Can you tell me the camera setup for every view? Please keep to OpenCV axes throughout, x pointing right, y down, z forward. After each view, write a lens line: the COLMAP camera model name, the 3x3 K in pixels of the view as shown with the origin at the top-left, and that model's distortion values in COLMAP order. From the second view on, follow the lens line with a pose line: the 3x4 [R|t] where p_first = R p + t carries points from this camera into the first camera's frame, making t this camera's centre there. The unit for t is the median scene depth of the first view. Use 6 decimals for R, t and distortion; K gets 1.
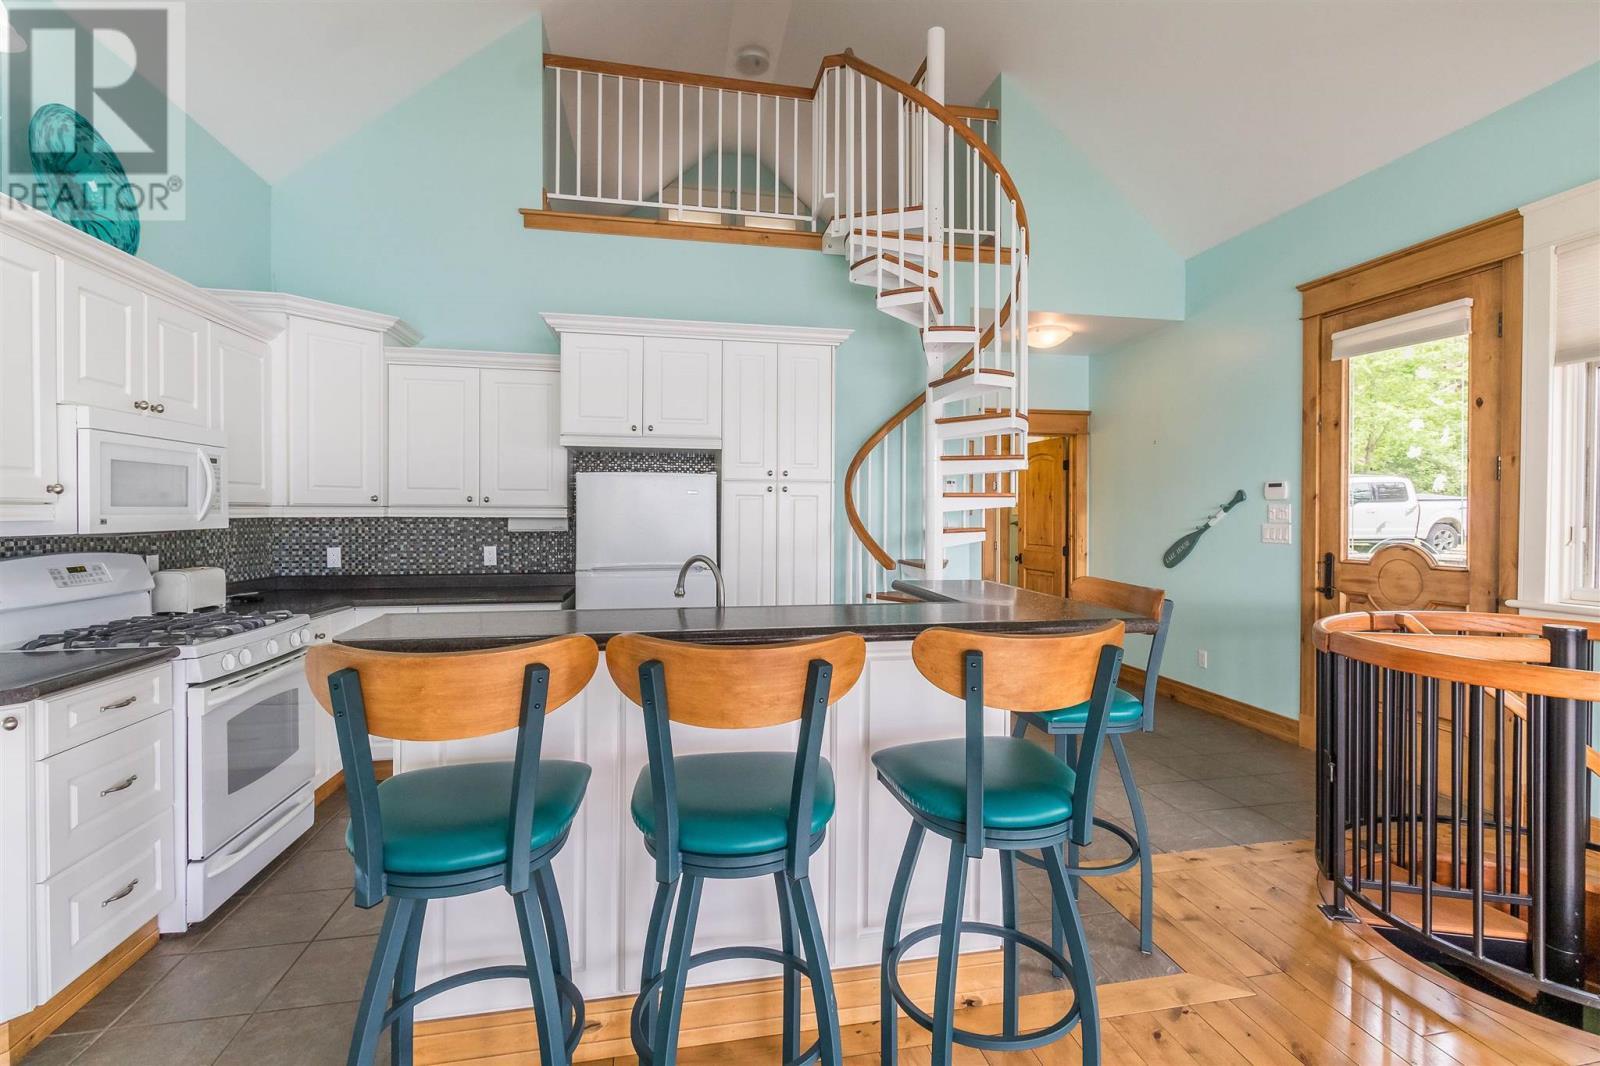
lens RADIAL K [[728.6, 0, 803.8], [0, 728.6, 519.7], [0, 0, 1]] dist [0.000908, -0.000267]
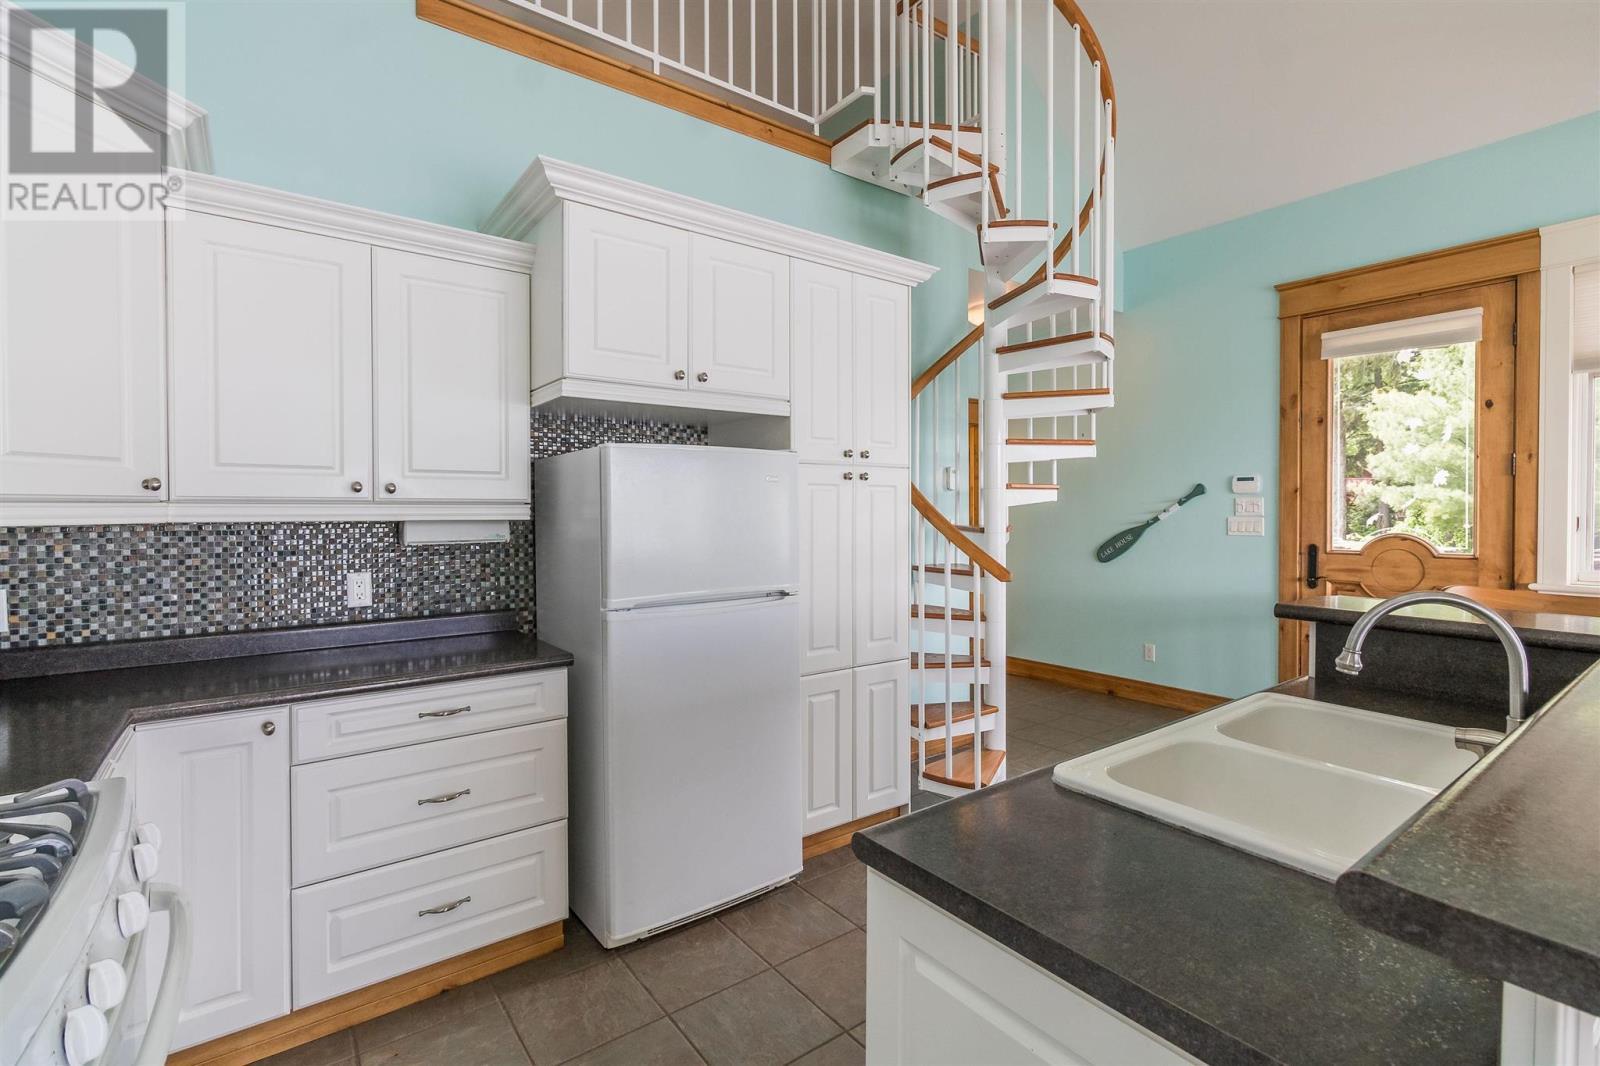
lens RADIAL K [[728.6, 0, 799.7], [0, 728.6, 521.2], [0, 0, 1]] dist [0.000908, -0.000267]
pose [[0.902549, -0.013661, 0.430370, -0.394439], [0.010042, 0.999893, 0.010679, -0.005910], [-0.430470, -0.005317, 0.902589, 0.376518]]
